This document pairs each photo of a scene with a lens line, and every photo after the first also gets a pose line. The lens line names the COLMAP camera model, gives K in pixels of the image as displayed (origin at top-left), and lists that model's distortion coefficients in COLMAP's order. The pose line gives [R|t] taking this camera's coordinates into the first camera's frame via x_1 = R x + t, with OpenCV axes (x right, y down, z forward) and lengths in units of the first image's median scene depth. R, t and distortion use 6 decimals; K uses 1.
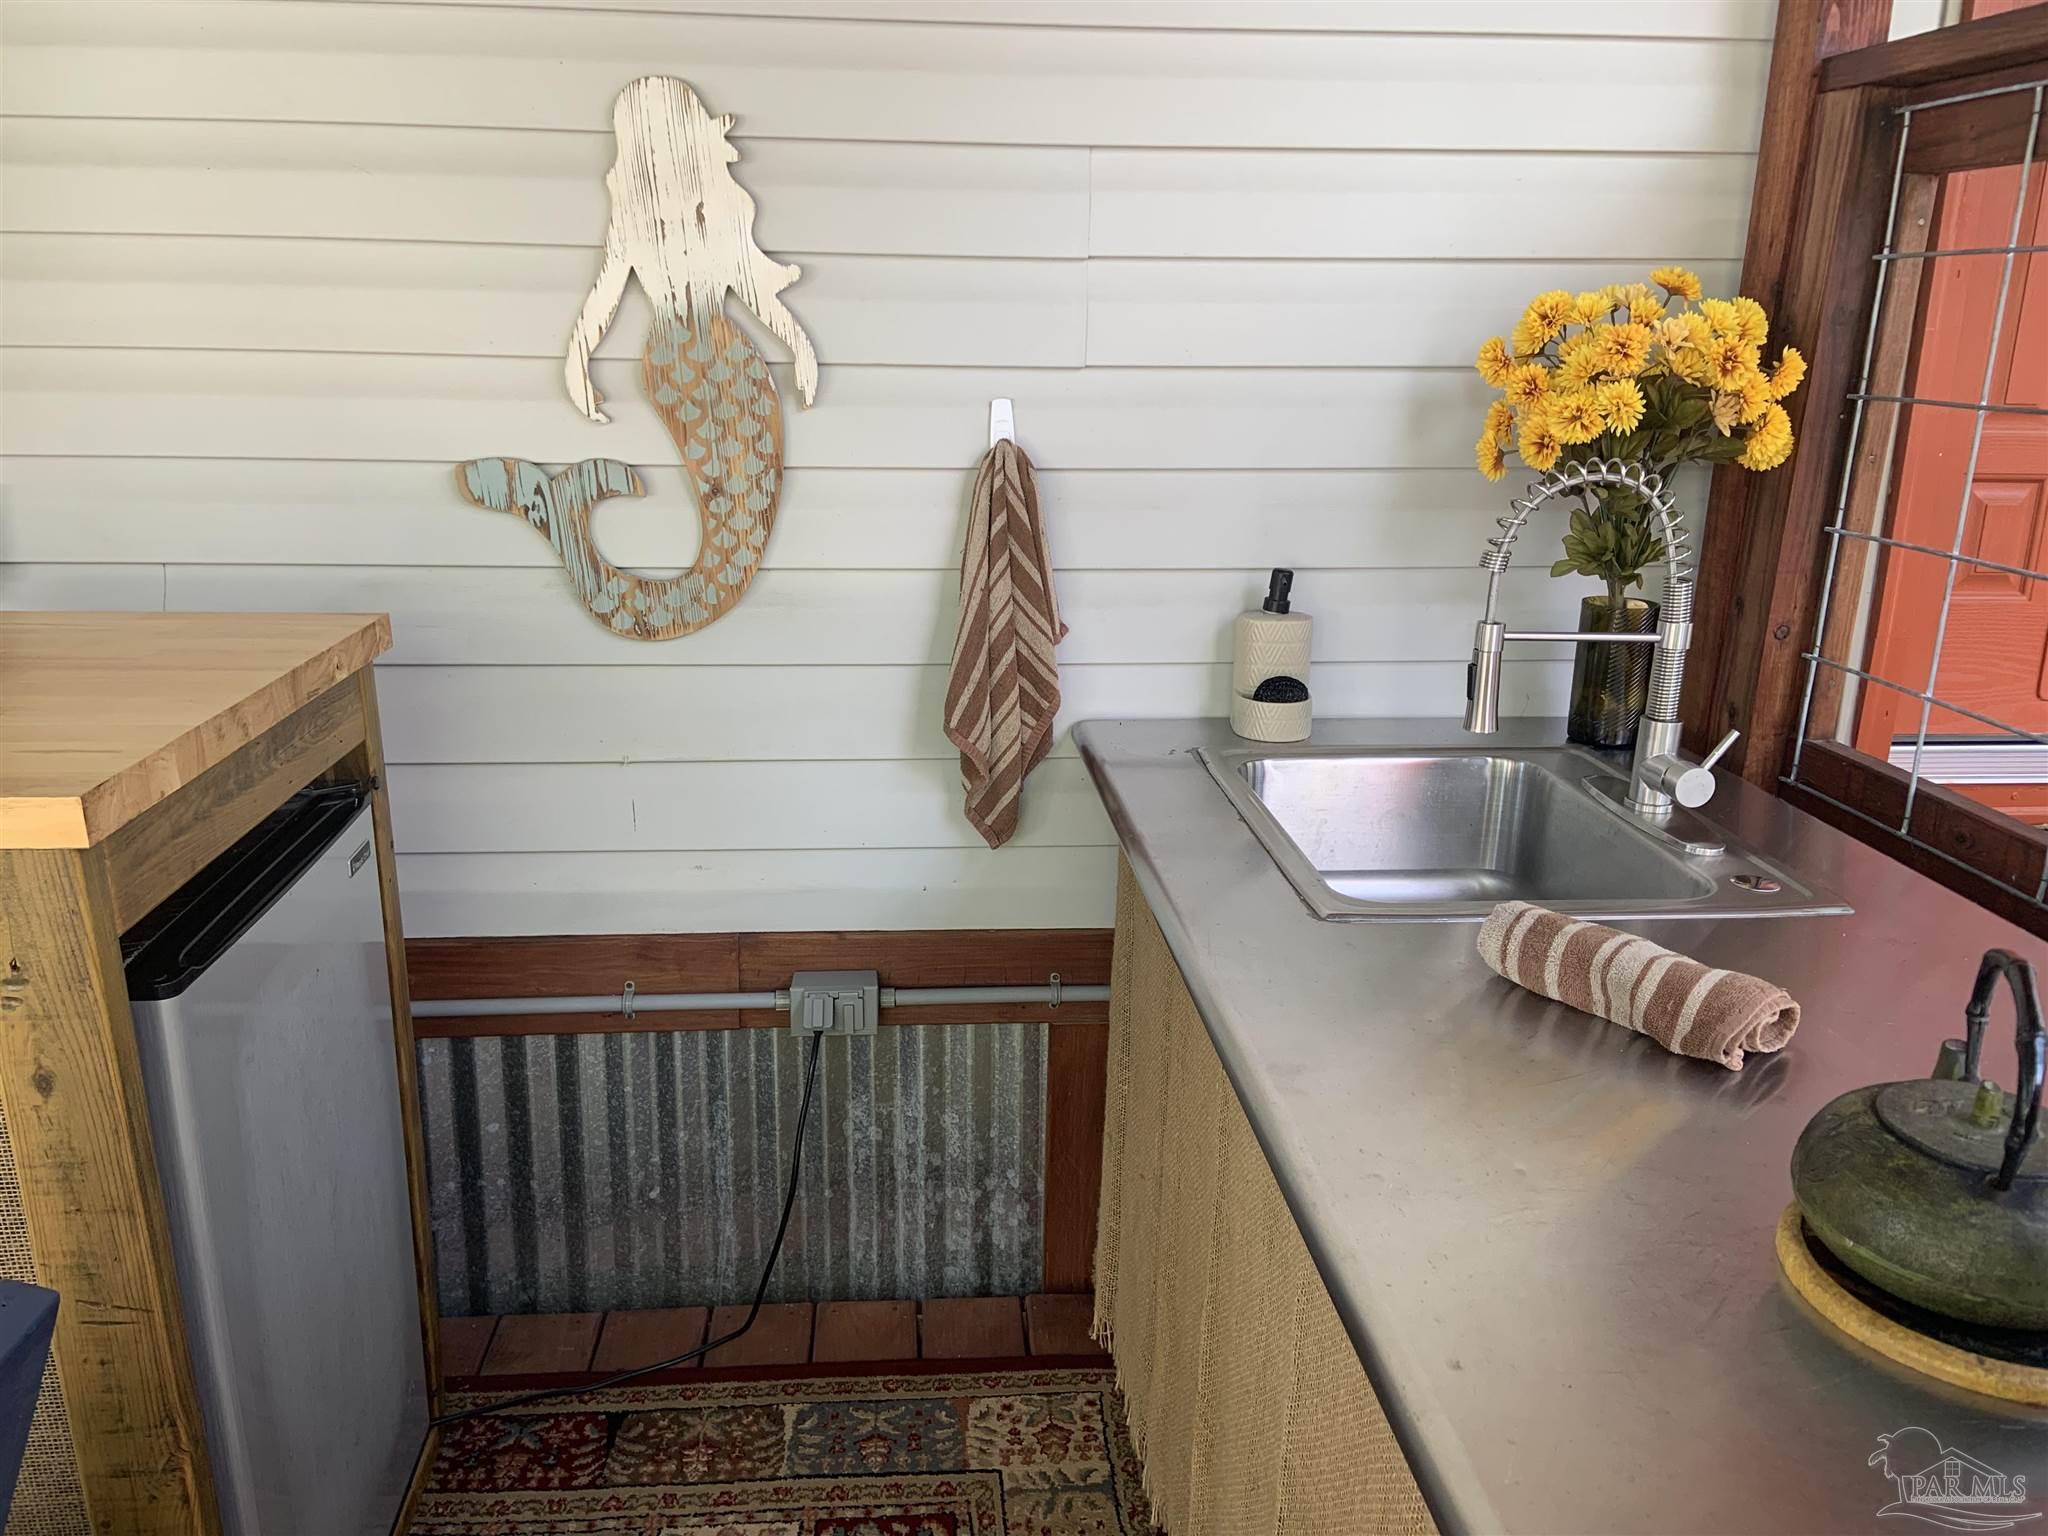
lens RADIAL K [[1575.5, 0, 1013.7], [0, 1575.5, 772.9], [0, 0, 1]] dist [0.112151, -0.139770]
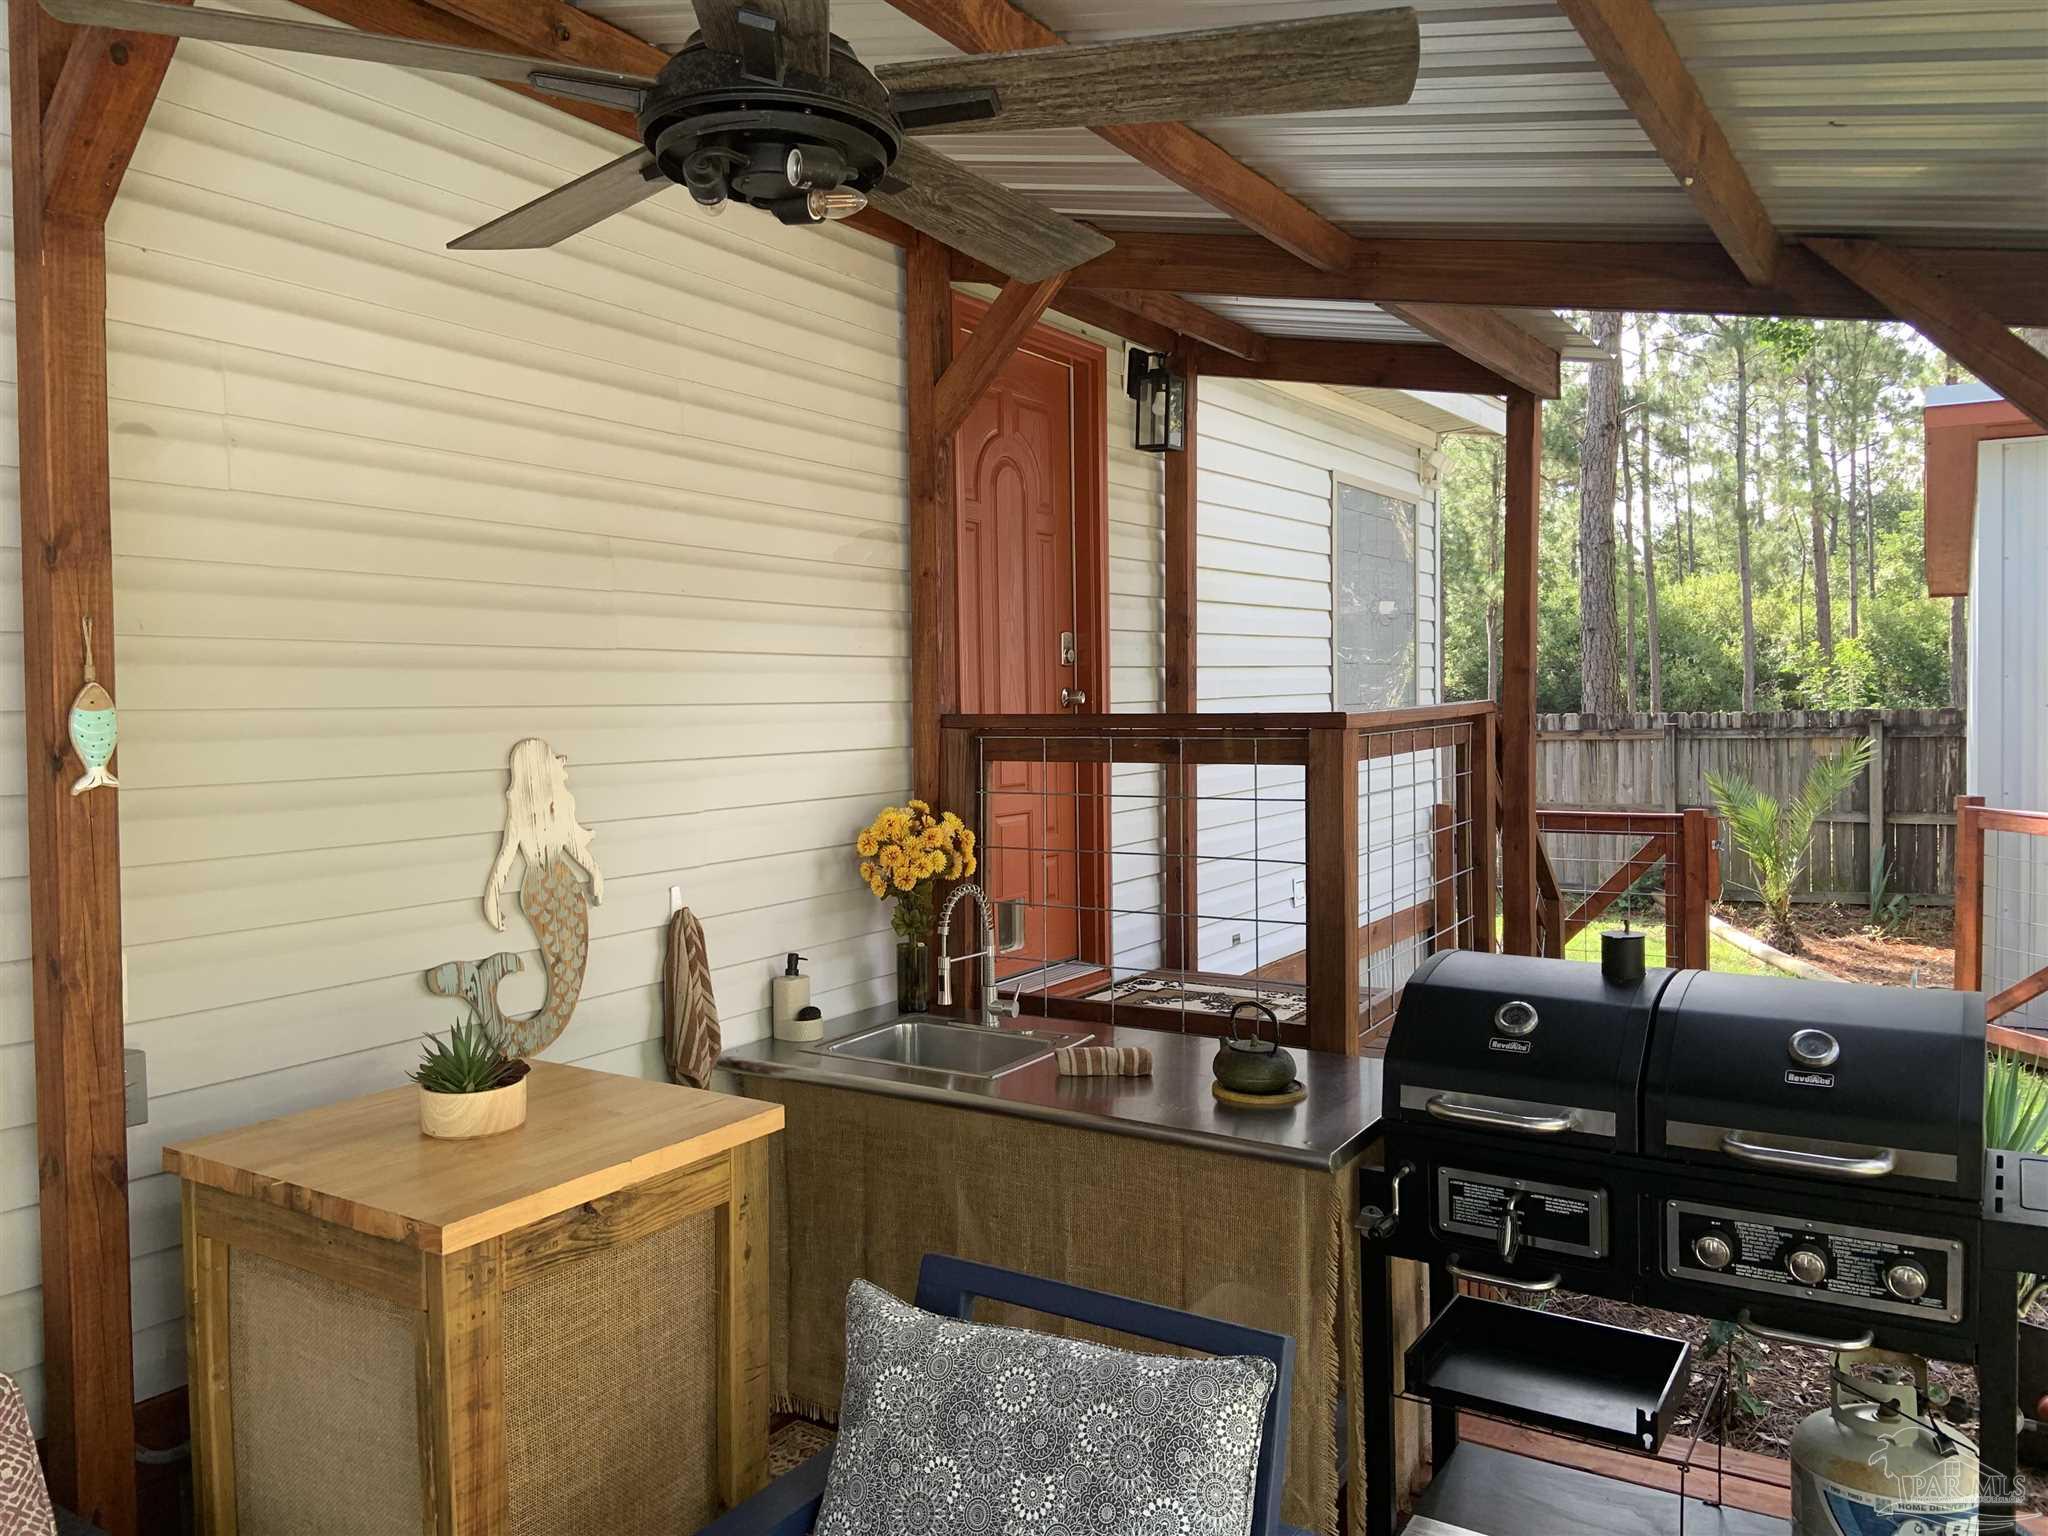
lens RADIAL K [[1575.5, 0, 1022.6], [0, 1575.5, 762.3], [0, 0, 1]] dist [0.112151, -0.139770]
pose [[0.575677, -0.055117, 0.815817, -1.286793], [0.248486, 0.962332, -0.110328, -0.071309], [-0.779006, 0.266232, 0.567688, -0.410550]]
